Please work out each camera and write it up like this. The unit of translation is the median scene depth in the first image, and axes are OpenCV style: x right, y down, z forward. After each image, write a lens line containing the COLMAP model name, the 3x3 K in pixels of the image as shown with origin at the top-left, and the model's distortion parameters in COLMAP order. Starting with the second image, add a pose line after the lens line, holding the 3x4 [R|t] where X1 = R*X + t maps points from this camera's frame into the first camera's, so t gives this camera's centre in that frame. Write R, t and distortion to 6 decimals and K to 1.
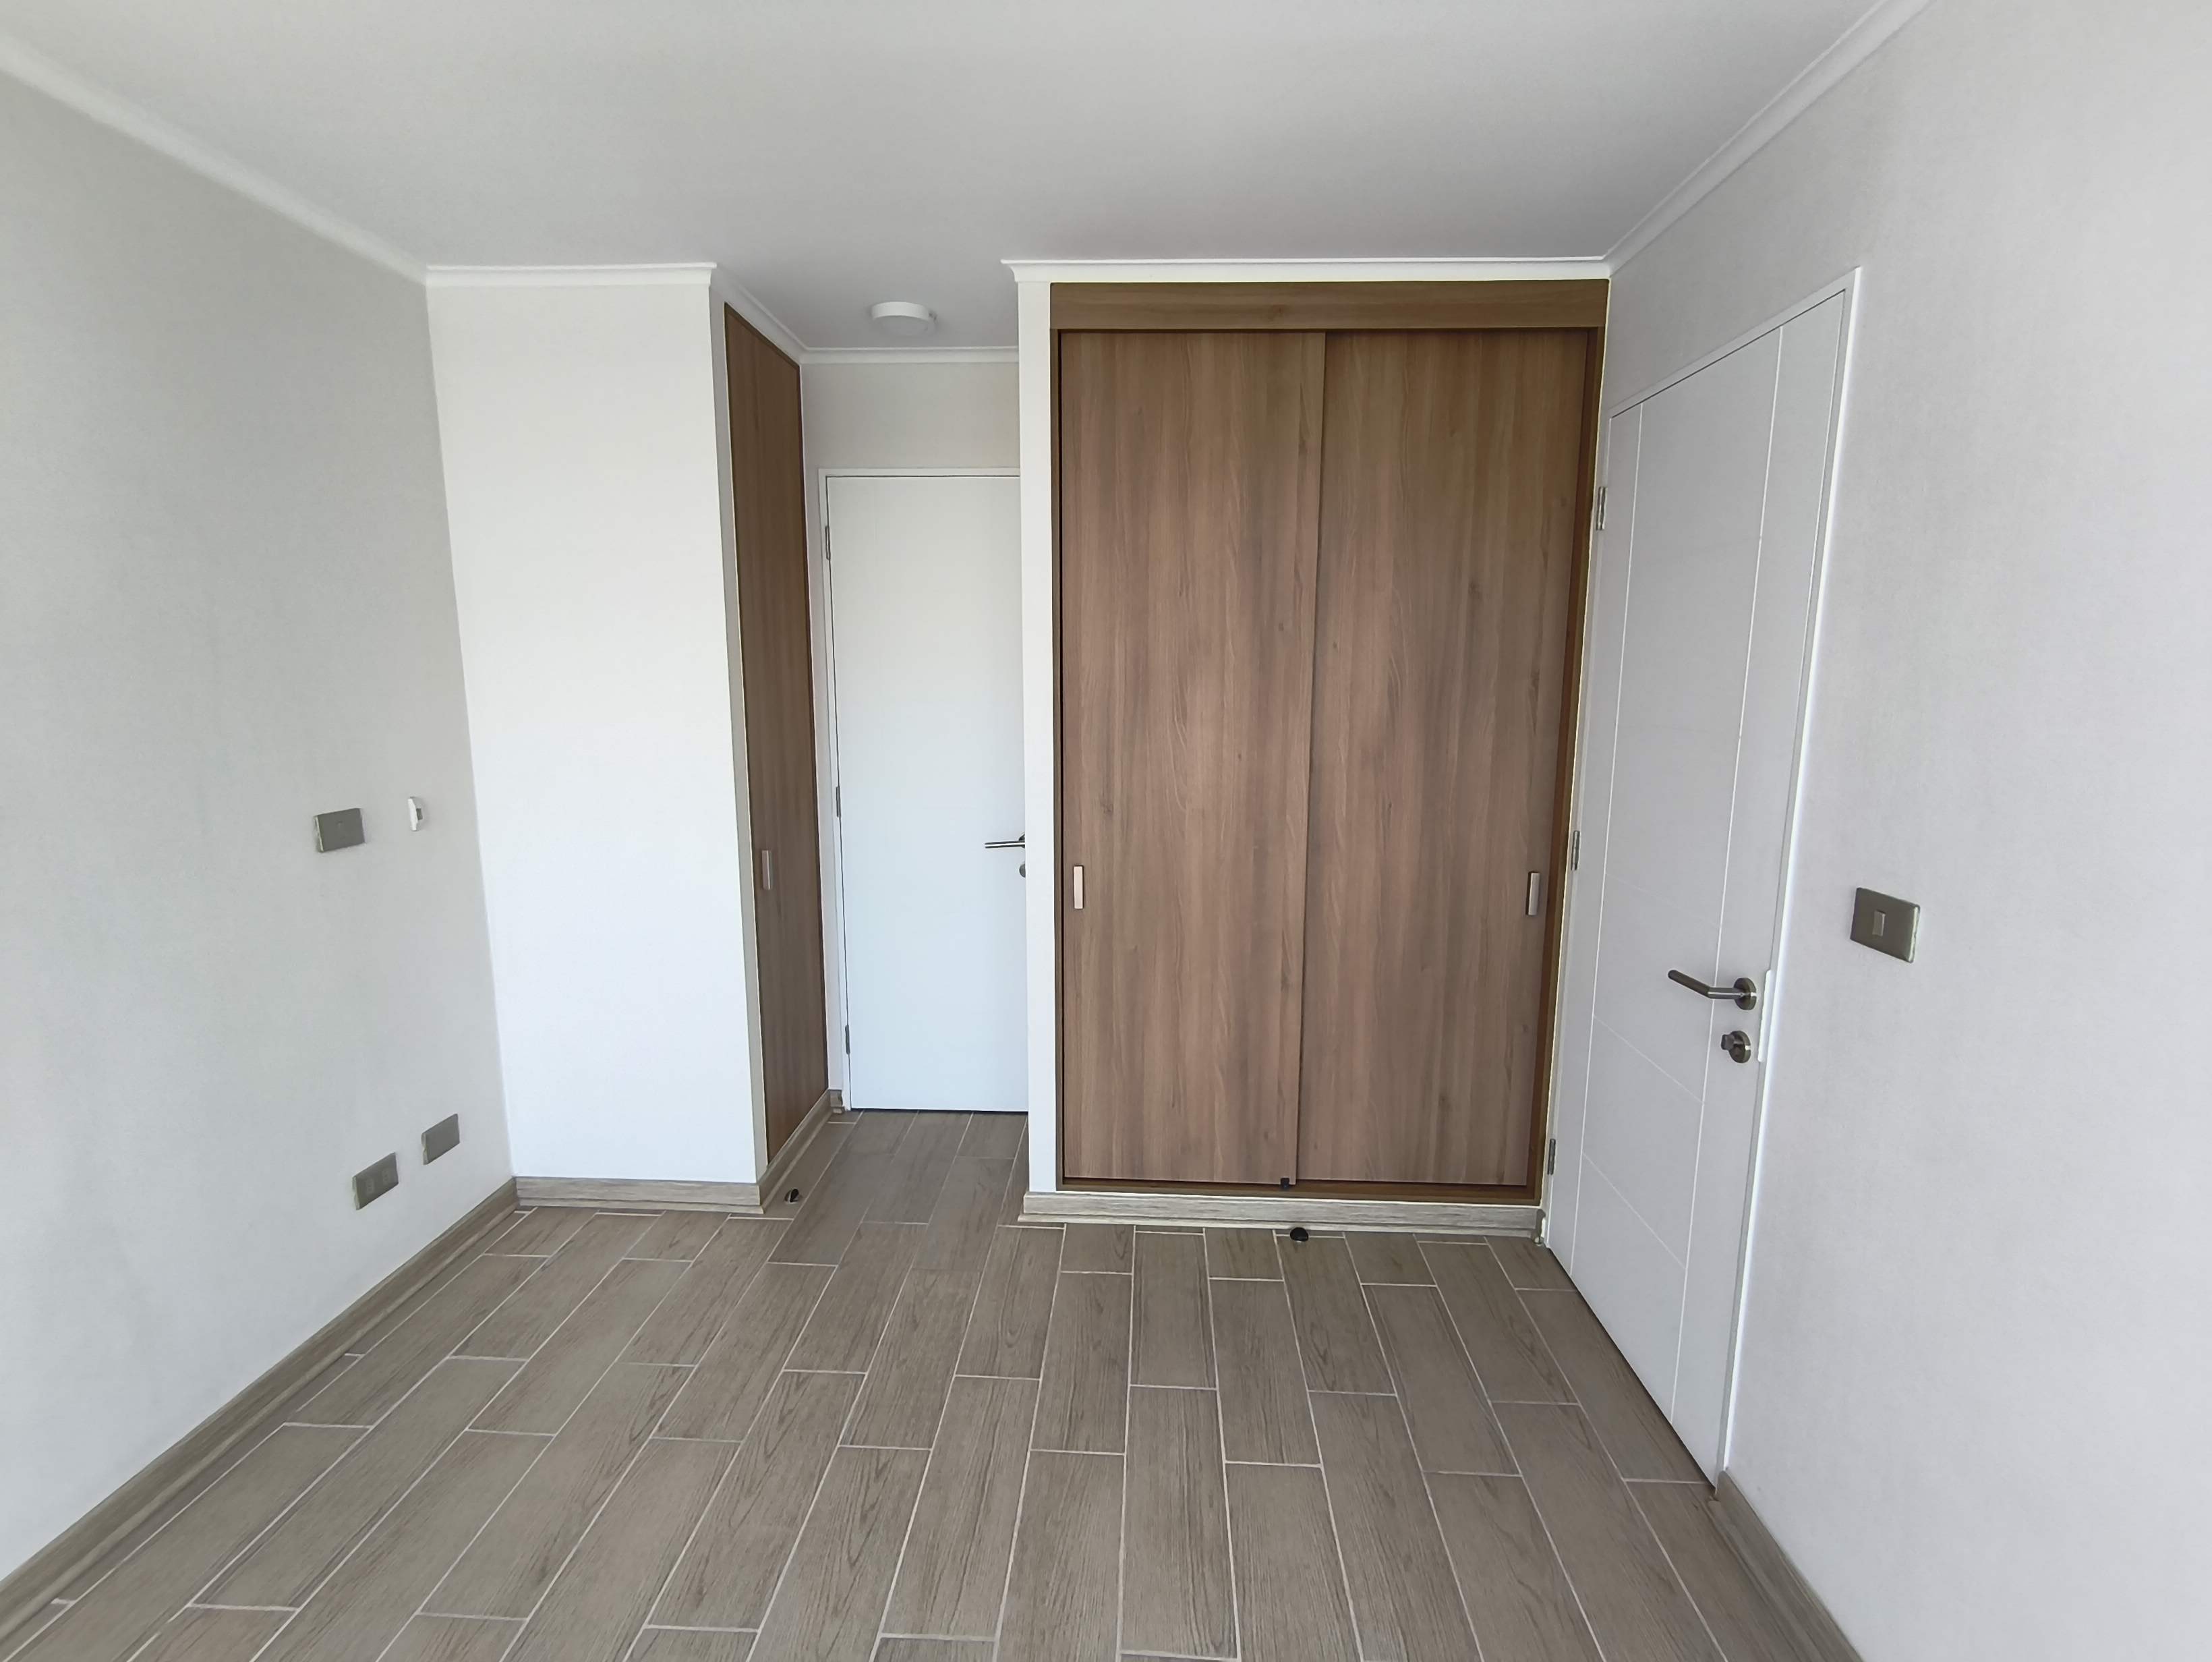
lens RADIAL K [[1002.0, 0, 1096.2], [0, 1002.0, 843.4], [0, 0, 1]] dist [-0.001874, 0.000344]
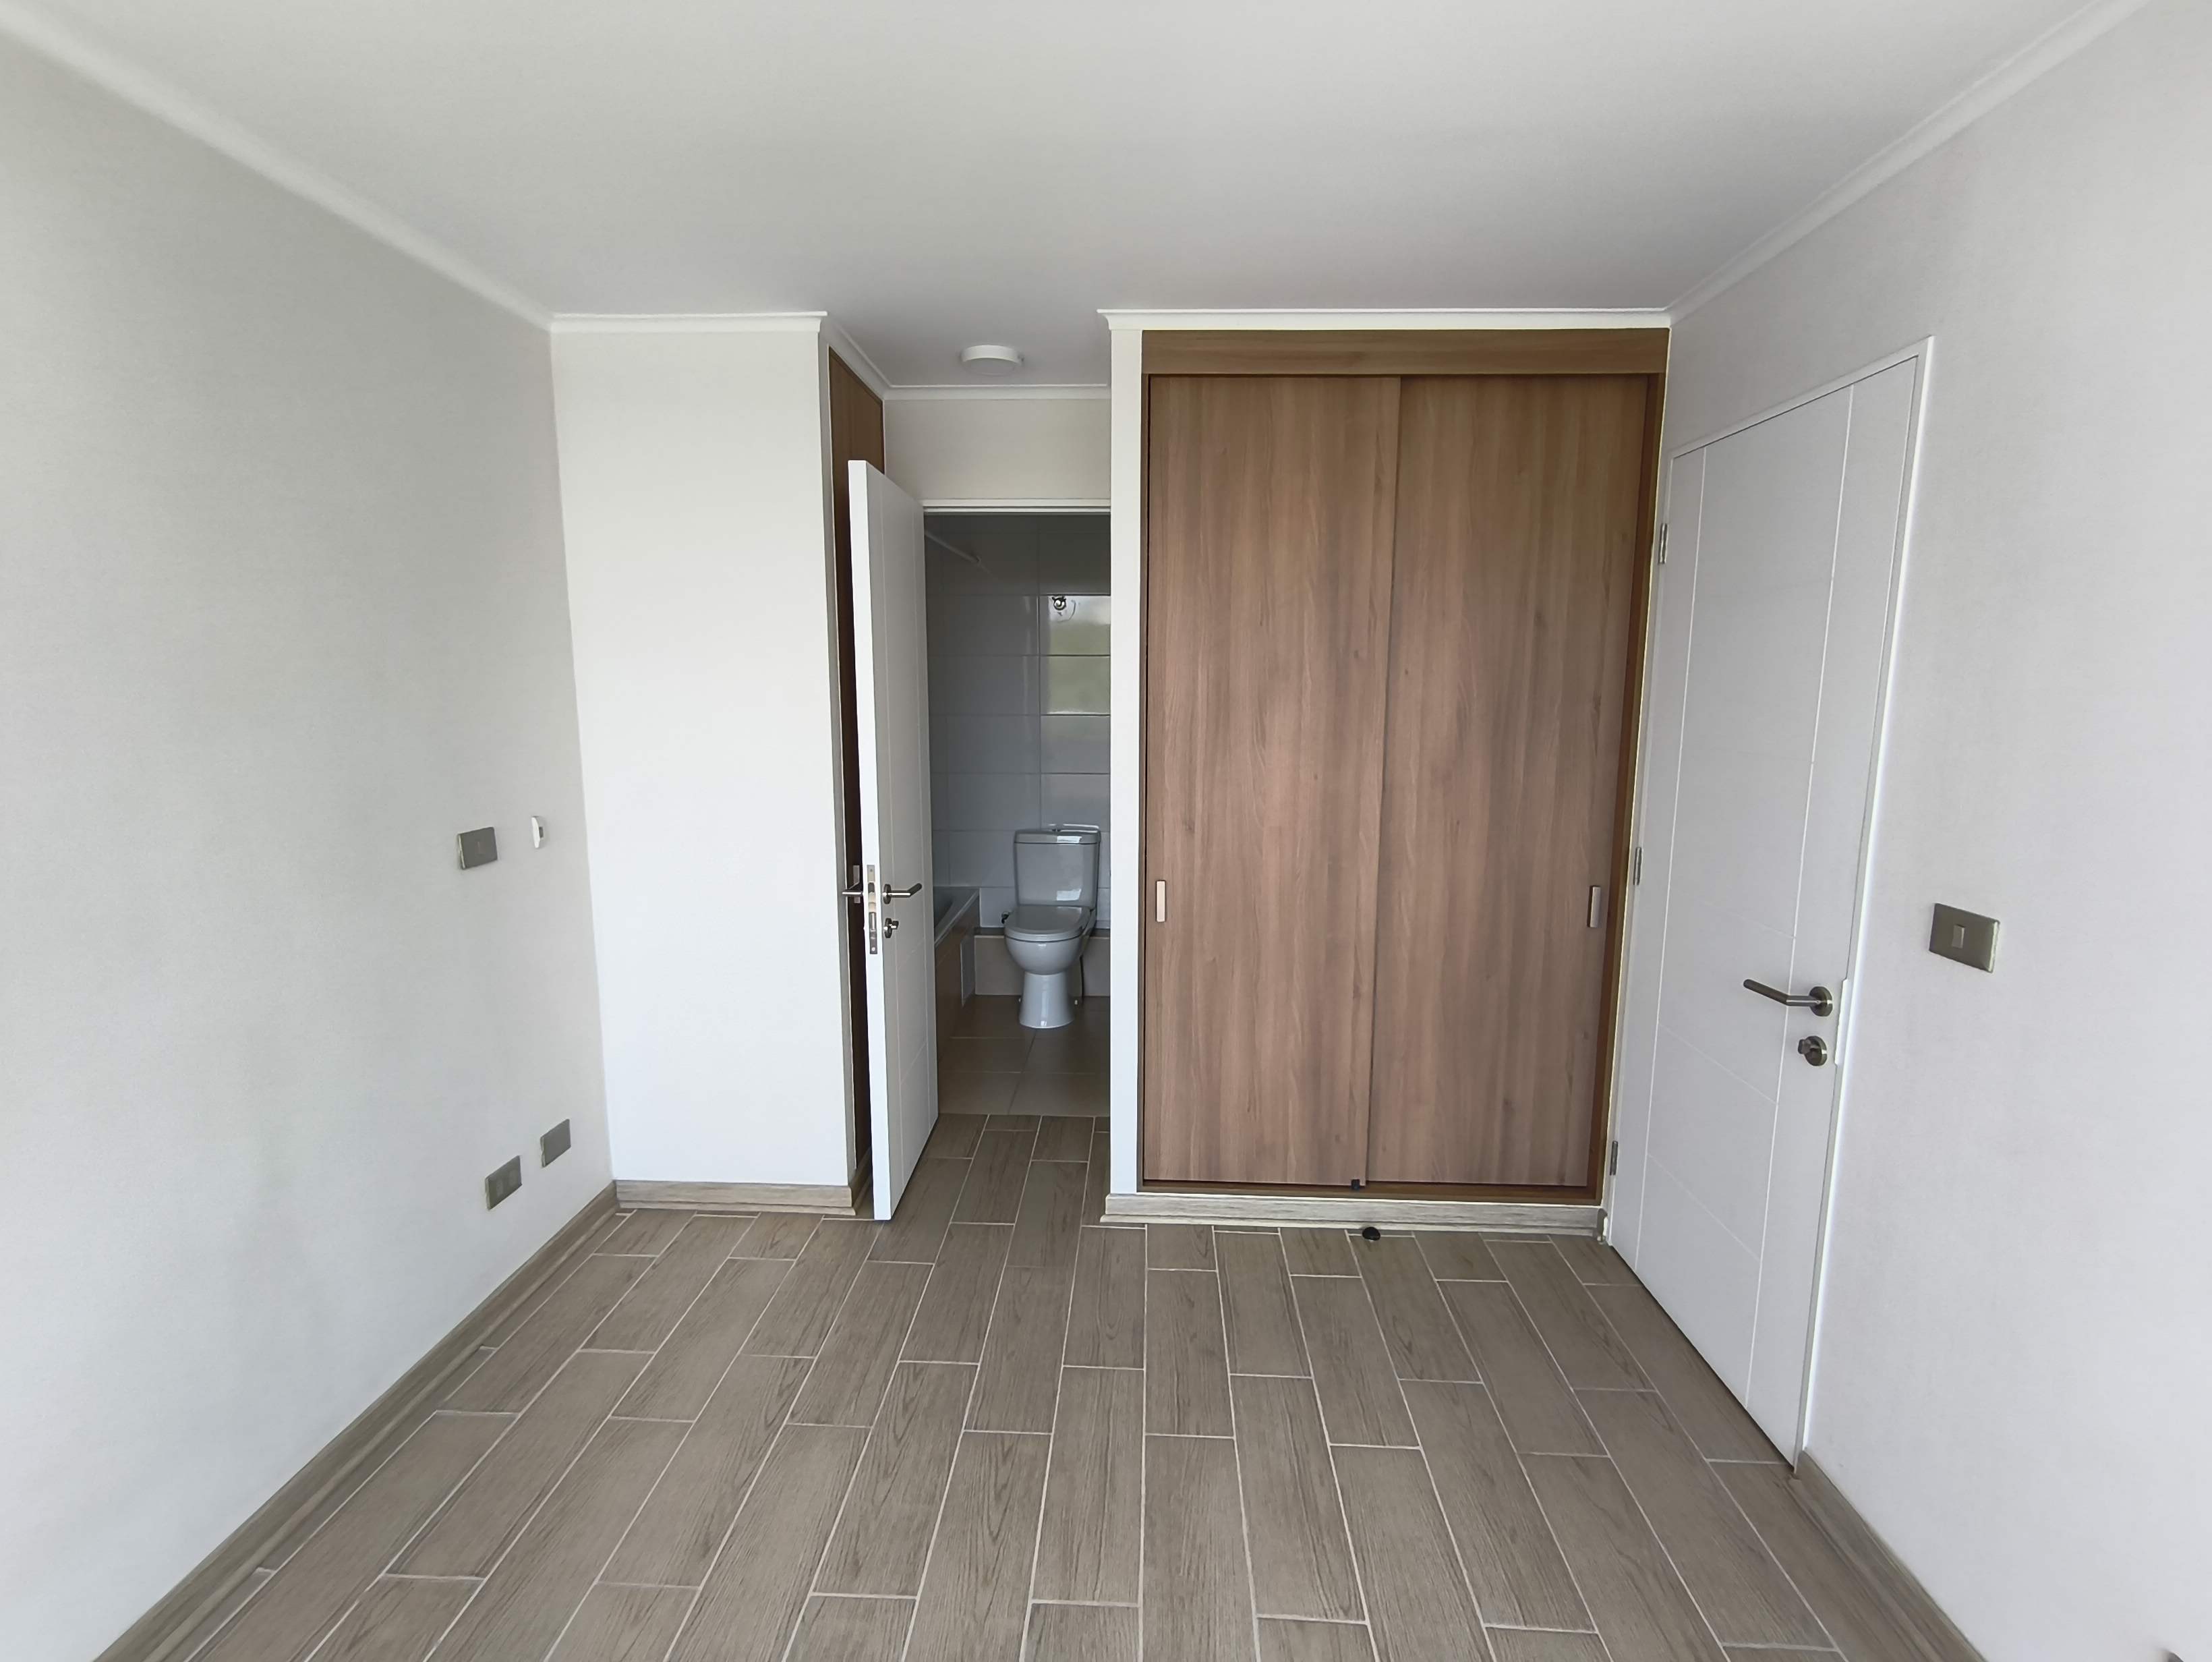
lens RADIAL K [[1002.0, 0, 1097.2], [0, 1002.0, 842.7], [0, 0, 1]] dist [-0.001874, 0.000344]
pose [[0.999986, 0.000169, 0.005281, -0.098457], [-0.000105, 0.999927, -0.012070, -0.005271], [-0.005283, 0.012069, 0.999913, -0.052765]]
